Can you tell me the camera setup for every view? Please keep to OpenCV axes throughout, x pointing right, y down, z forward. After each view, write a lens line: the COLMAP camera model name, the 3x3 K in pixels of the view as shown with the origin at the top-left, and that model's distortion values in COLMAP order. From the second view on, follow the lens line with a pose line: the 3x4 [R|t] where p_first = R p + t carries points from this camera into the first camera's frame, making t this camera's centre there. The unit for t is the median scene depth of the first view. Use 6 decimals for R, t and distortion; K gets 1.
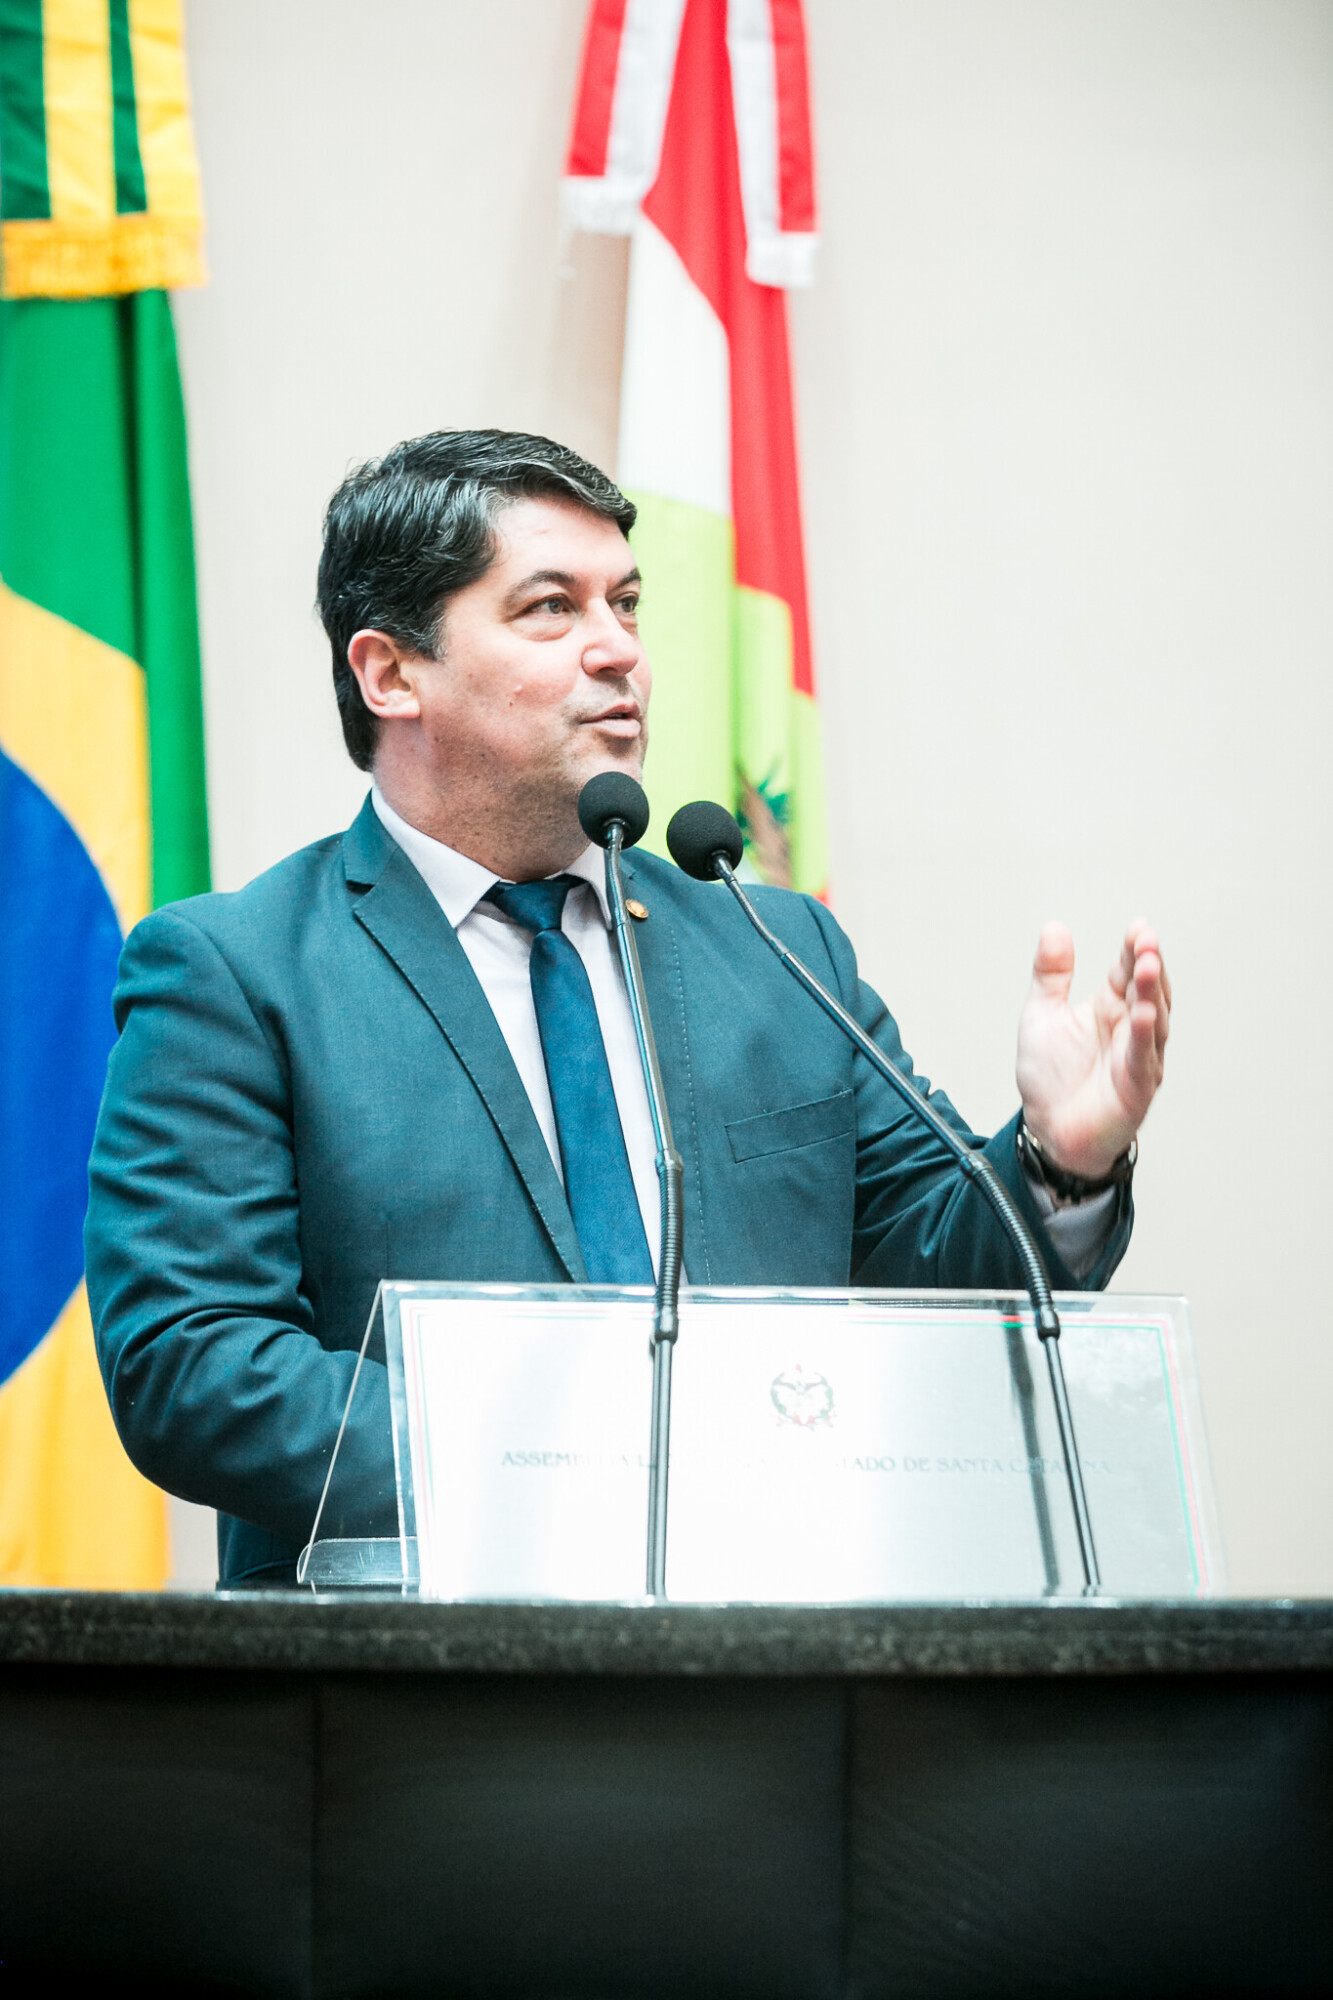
lens RADIAL K [[6103.4, 0, 666.5], [0, 6103.4, 1000.0], [0, 0, 1]] dist [0.240057, 0.493207]
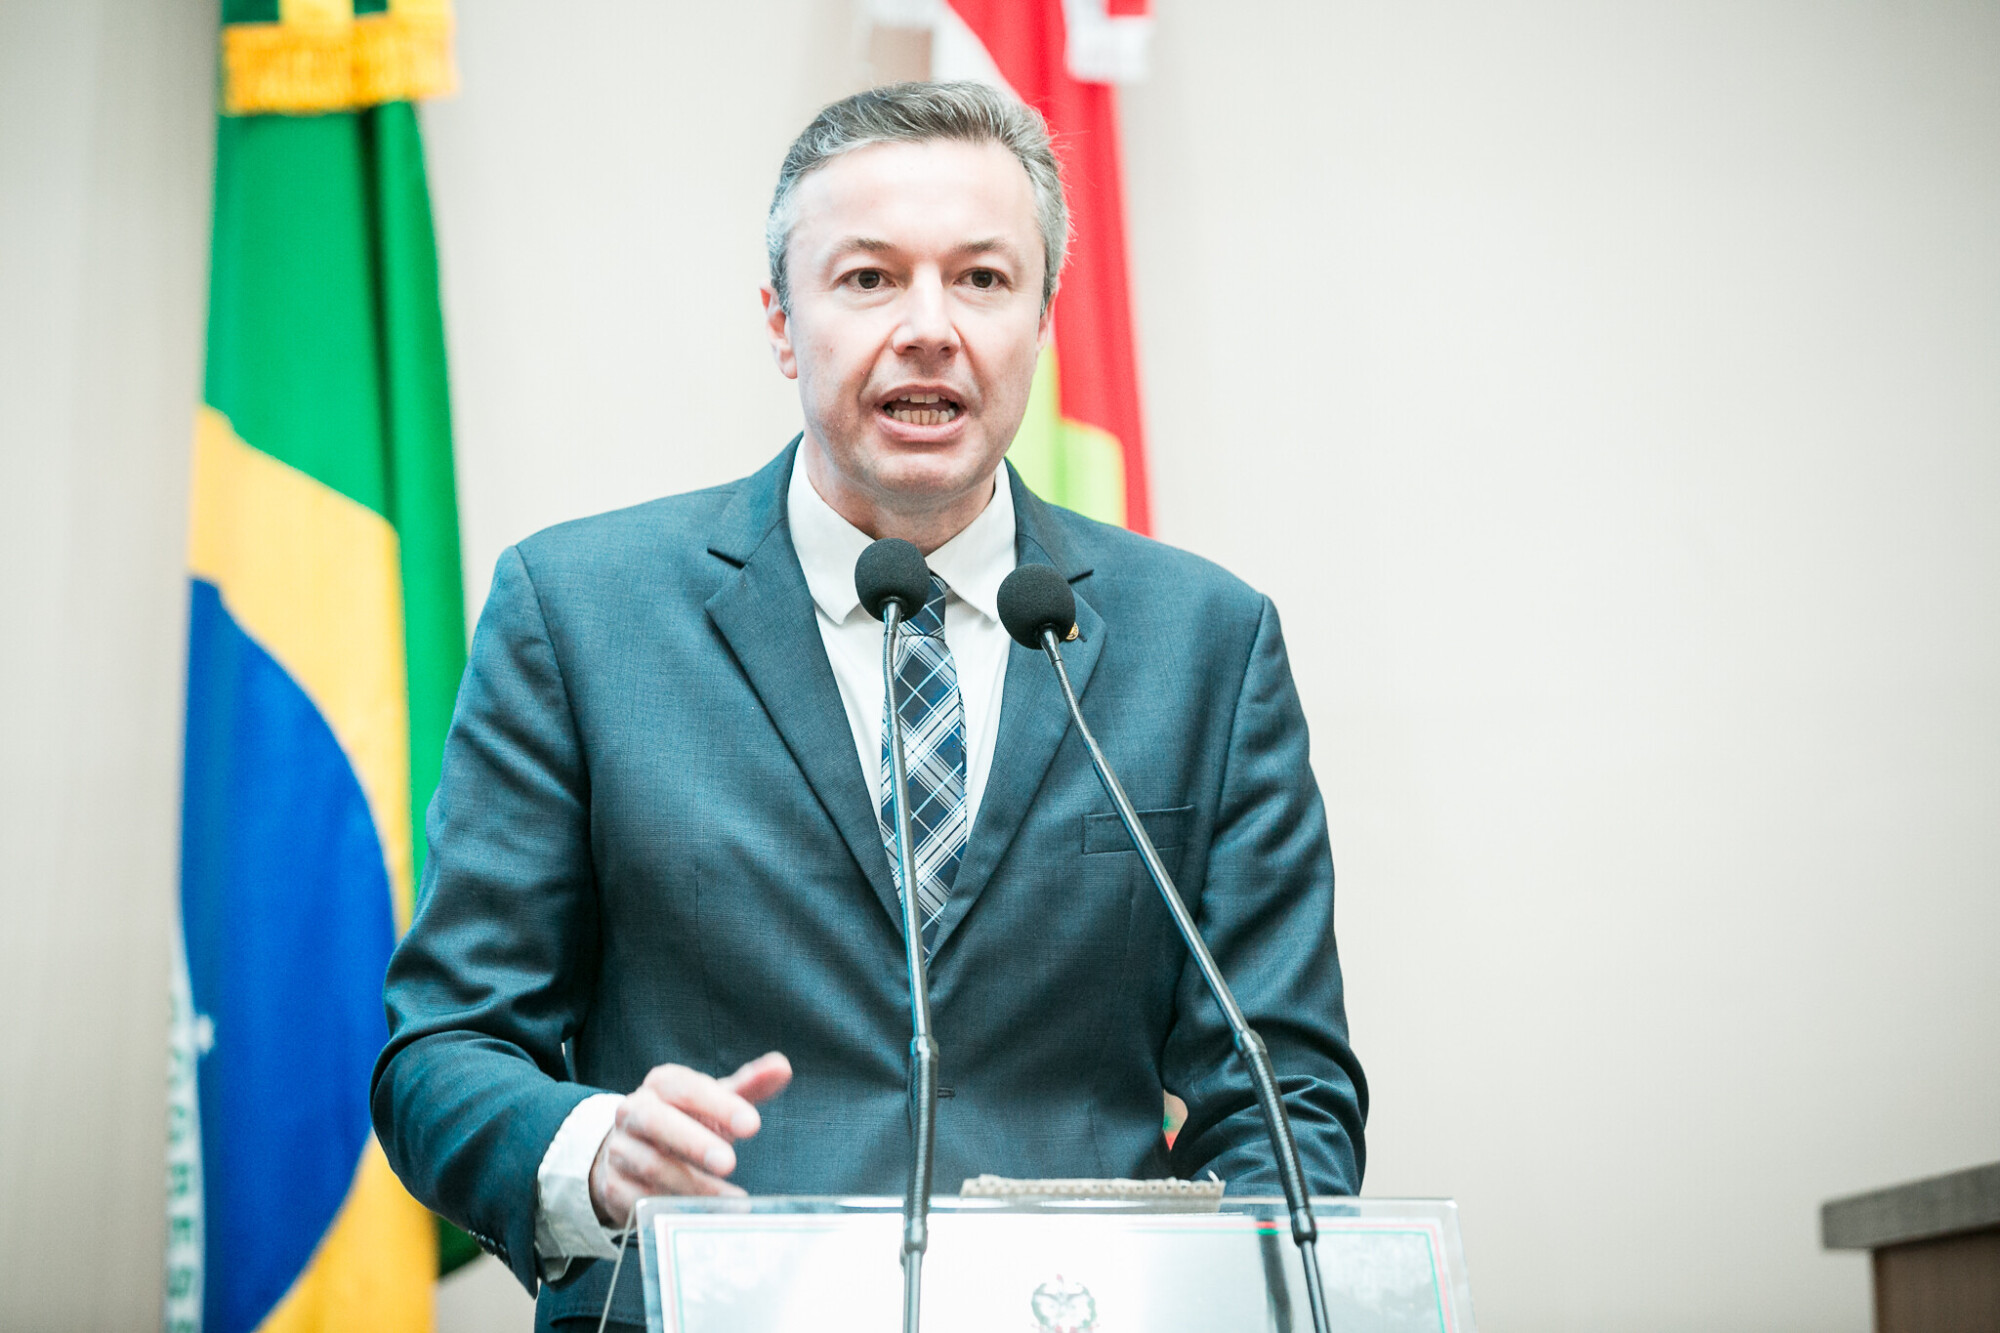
lens RADIAL K [[8394.8, 0, 1000.0], [0, 8394.8, 666.5], [0, 0, 1]] dist [0.319069, 10.309631]
pose [[0.999641, -0.022906, -0.013932, 0.019475], [0.022592, 0.999496, -0.022281, -0.005848], [0.014435, 0.021958, 0.999655, -0.227145]]
